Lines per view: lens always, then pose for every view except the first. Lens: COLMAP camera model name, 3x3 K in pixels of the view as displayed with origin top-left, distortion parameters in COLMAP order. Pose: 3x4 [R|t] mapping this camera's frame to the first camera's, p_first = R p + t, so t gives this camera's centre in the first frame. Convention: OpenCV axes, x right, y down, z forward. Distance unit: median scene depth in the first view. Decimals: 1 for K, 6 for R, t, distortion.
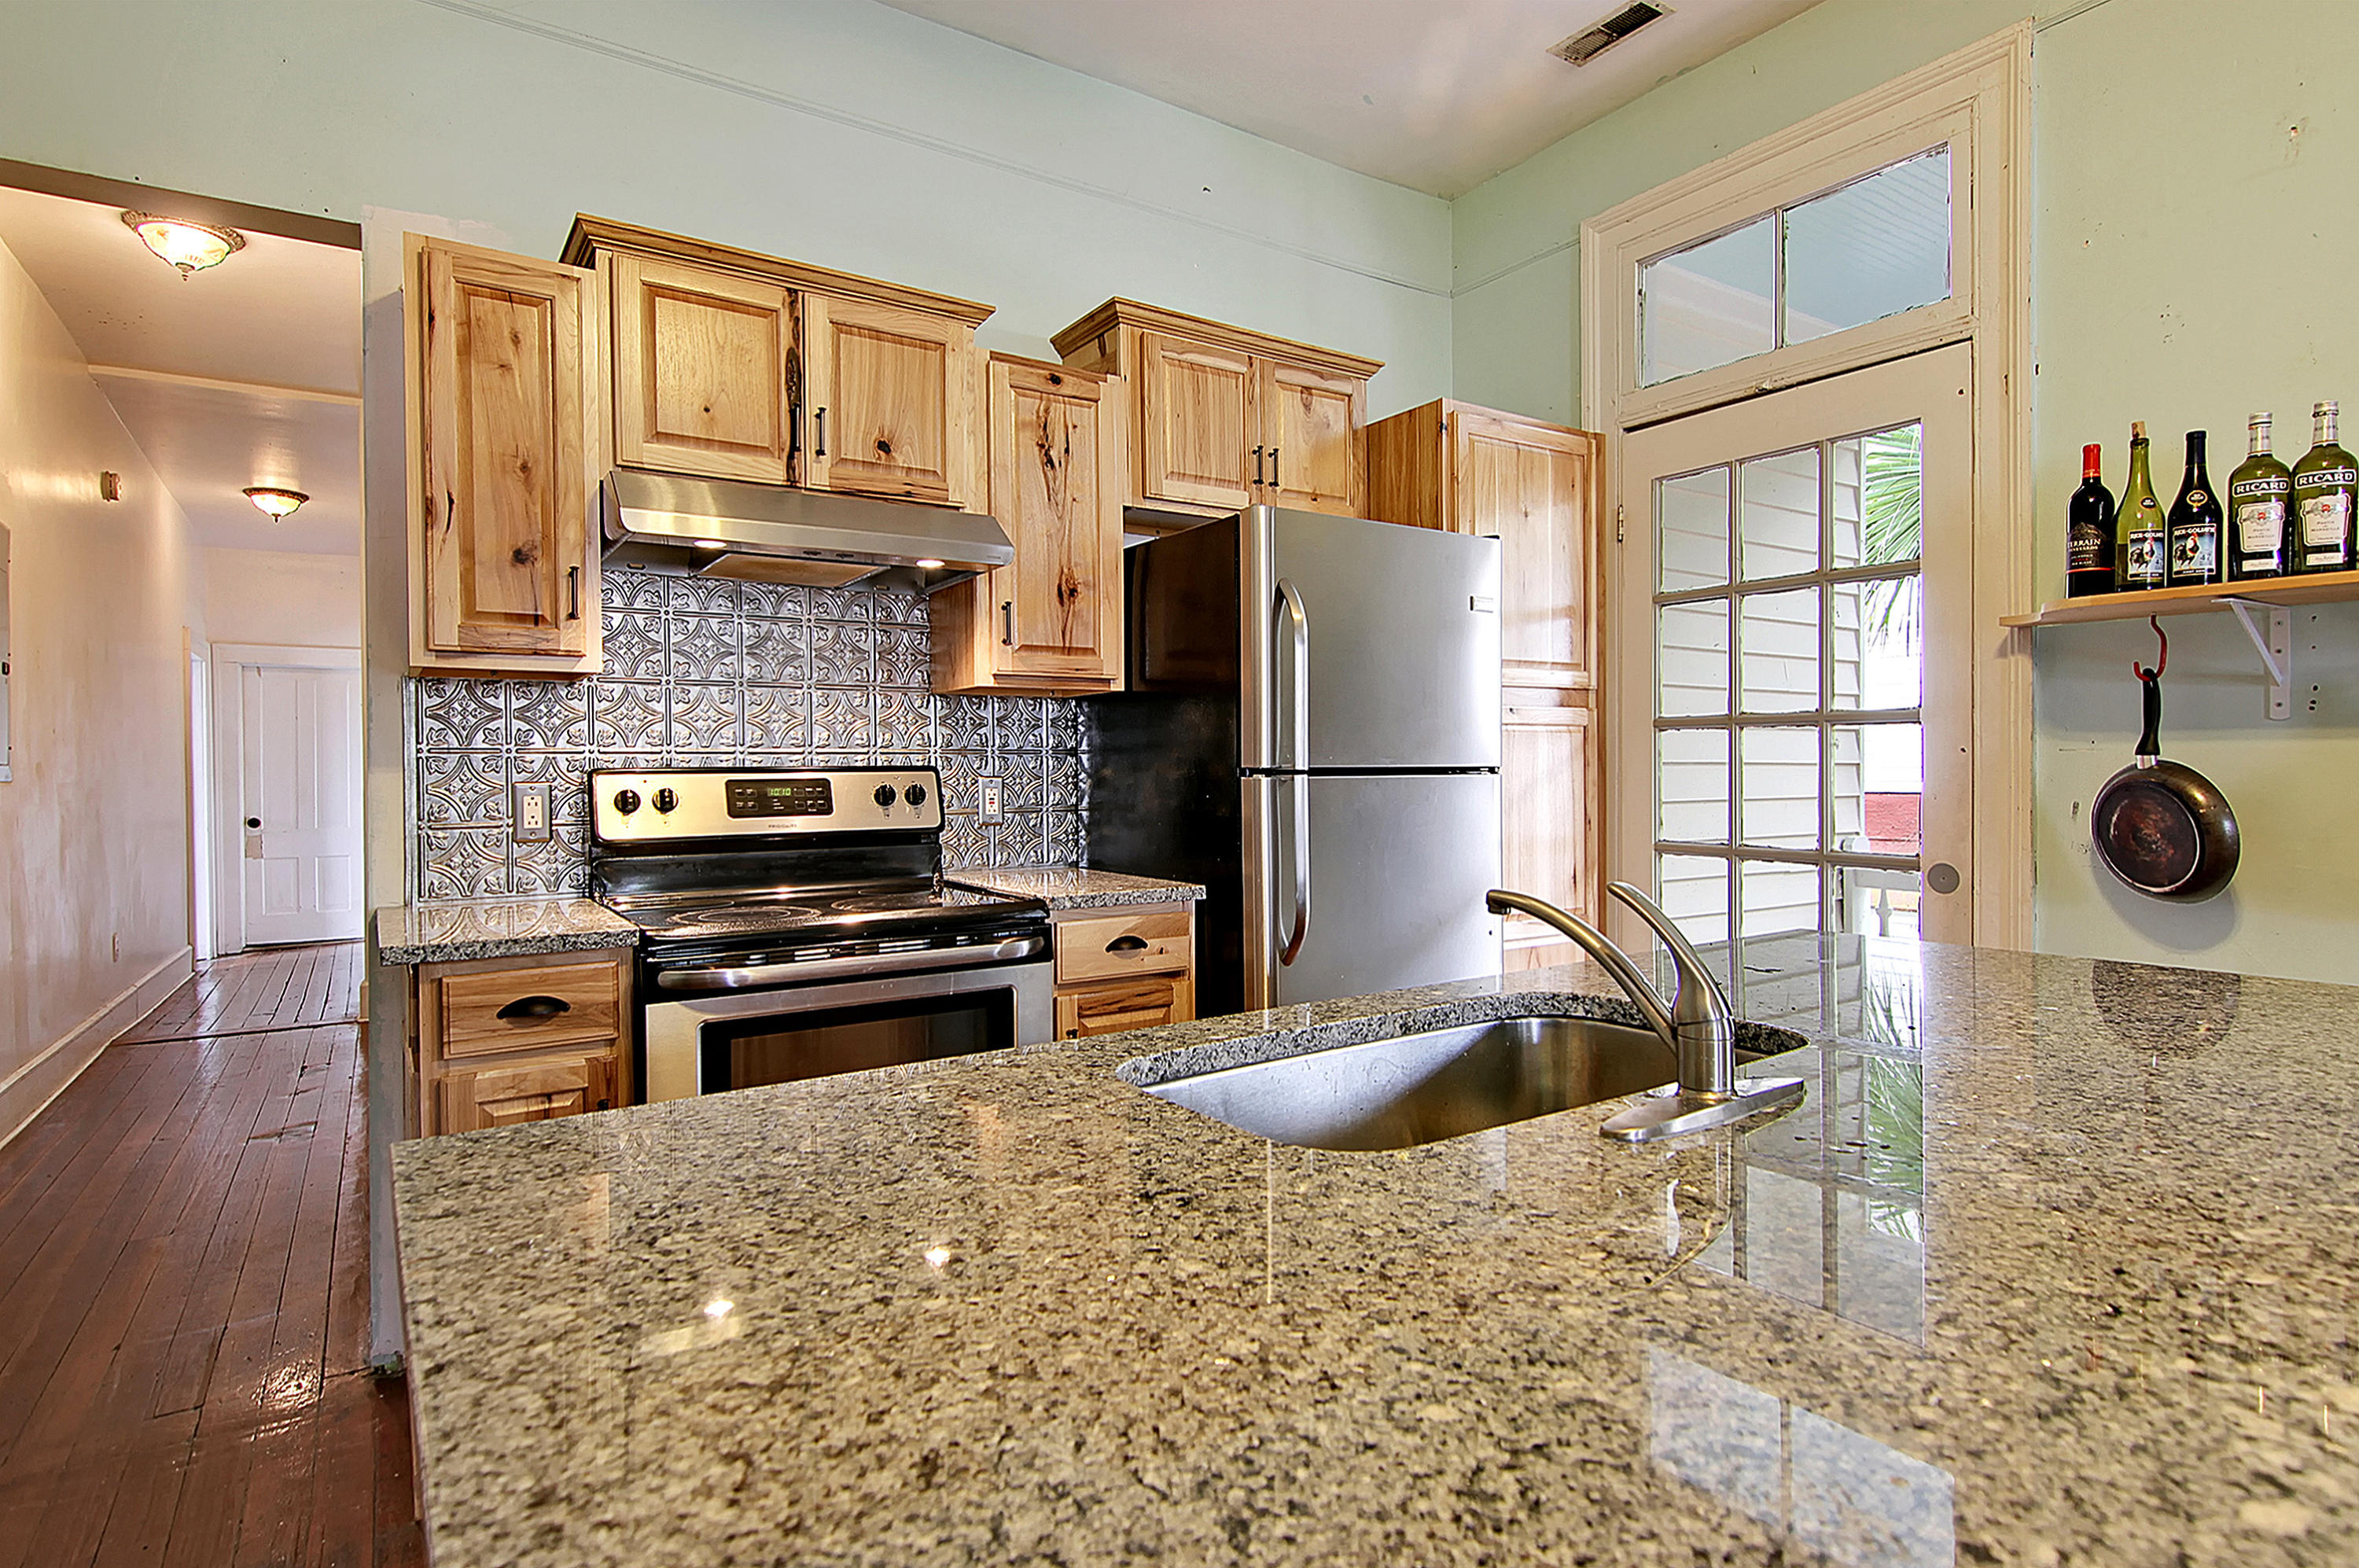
lens RADIAL K [[1213.1, 0, 1239.2], [0, 1213.1, 812.5], [0, 0, 1]] dist [-0.003560, -0.001022]
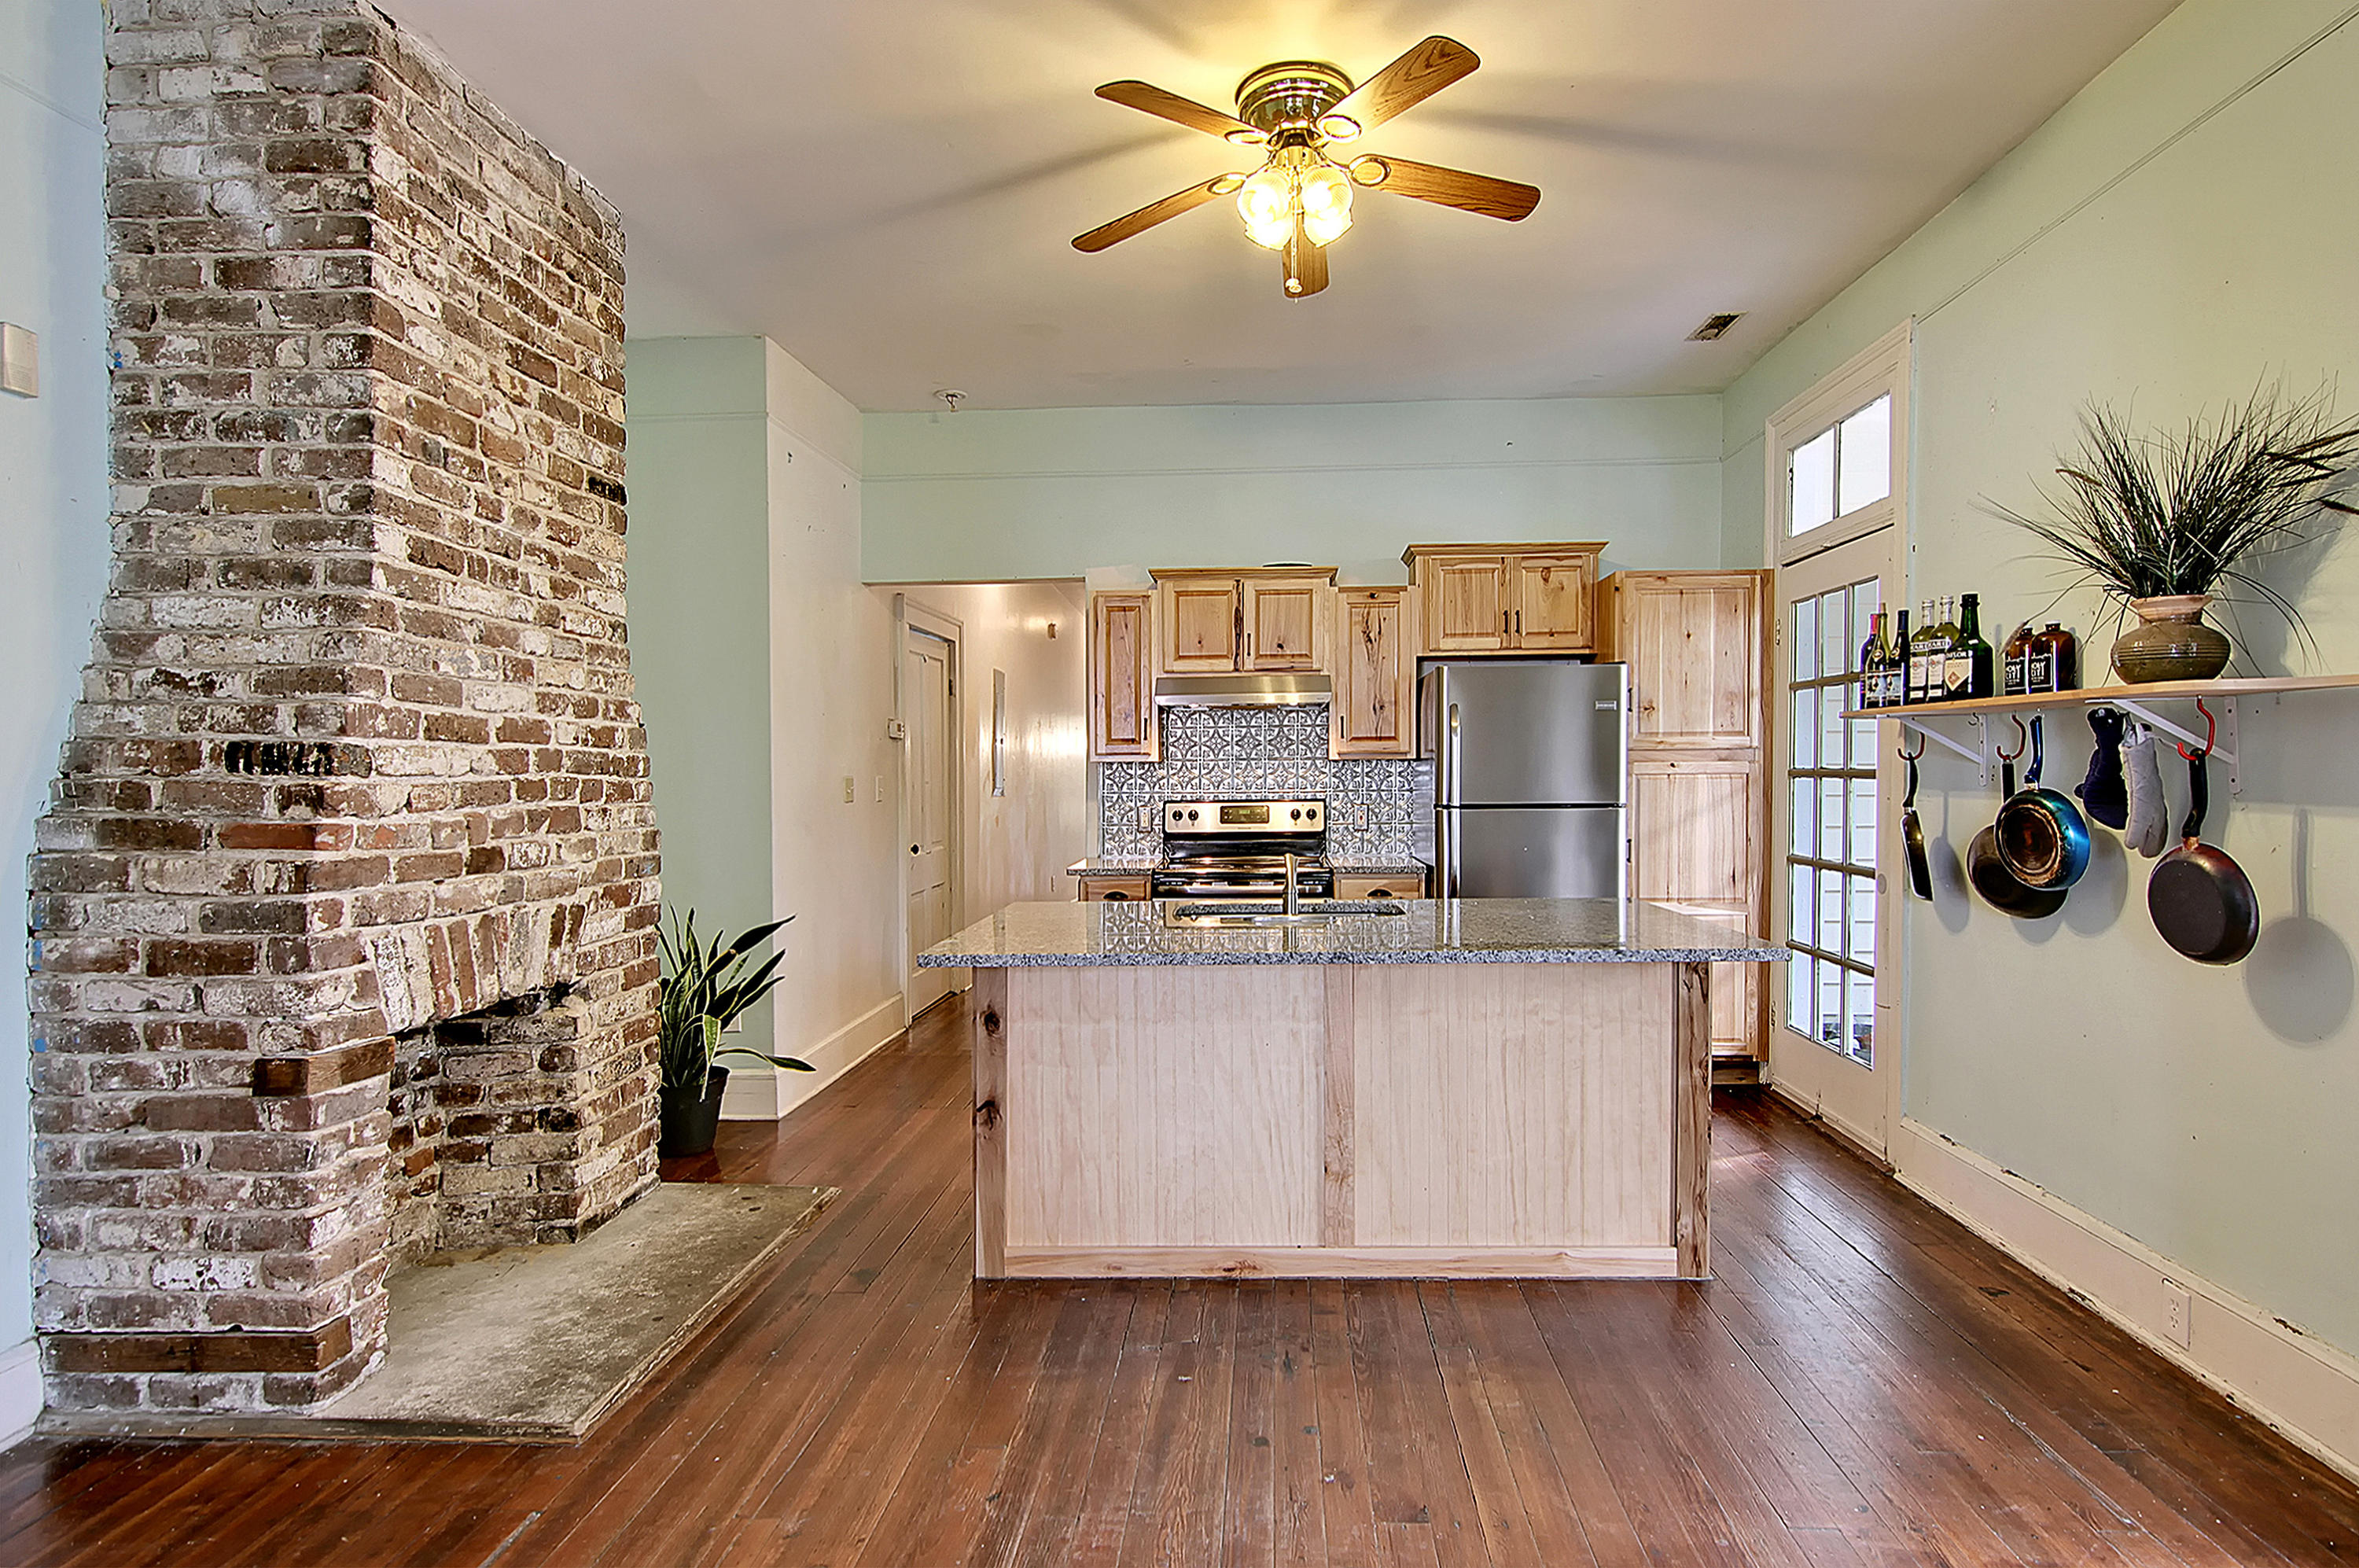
lens RADIAL K [[1225.7, 0, 1256.1], [0, 1225.7, 853.0], [0, 0, 1]] dist [0.001824, -0.001393]
pose [[0.806059, 0.039748, -0.590499, 0.866069], [-0.020550, 0.999020, 0.039194, -0.028773], [0.591478, -0.019458, 0.806086, -0.671497]]
